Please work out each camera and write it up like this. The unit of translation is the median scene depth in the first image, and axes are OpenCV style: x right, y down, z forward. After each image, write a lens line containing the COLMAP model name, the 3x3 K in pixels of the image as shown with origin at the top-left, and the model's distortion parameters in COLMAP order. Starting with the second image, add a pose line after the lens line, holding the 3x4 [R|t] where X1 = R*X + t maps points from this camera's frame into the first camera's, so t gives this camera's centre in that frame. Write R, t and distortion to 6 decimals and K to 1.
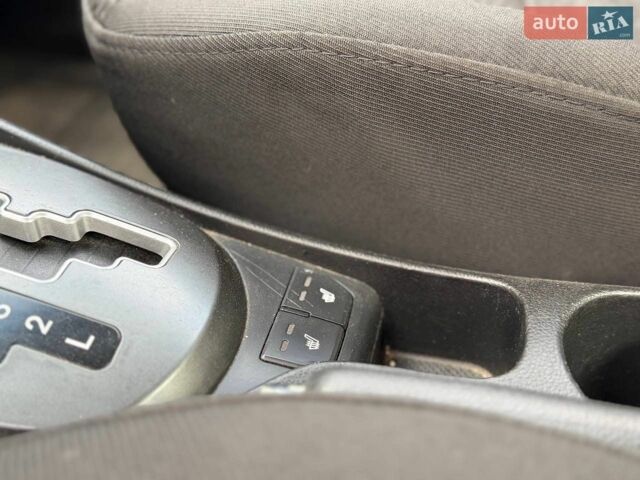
lens RADIAL K [[797.4, 0, 320.0], [0, 797.4, 240.0], [0, 0, 1]] dist [0.273392, -0.861400]
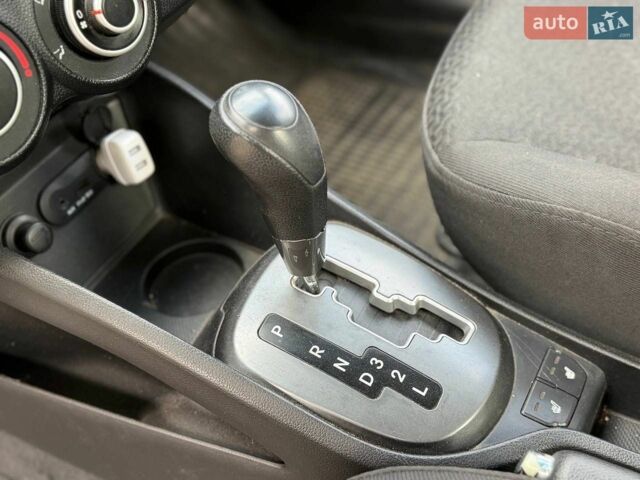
lens RADIAL K [[797.4, 0, 320.0], [0, 797.4, 240.0], [0, 0, 1]] dist [0.273392, -0.861400]
pose [[0.958021, 0.152077, -0.243039, -0.109968], [-0.118602, 0.982006, 0.146962, -0.356484], [0.261016, -0.111968, 0.958819, -0.576391]]
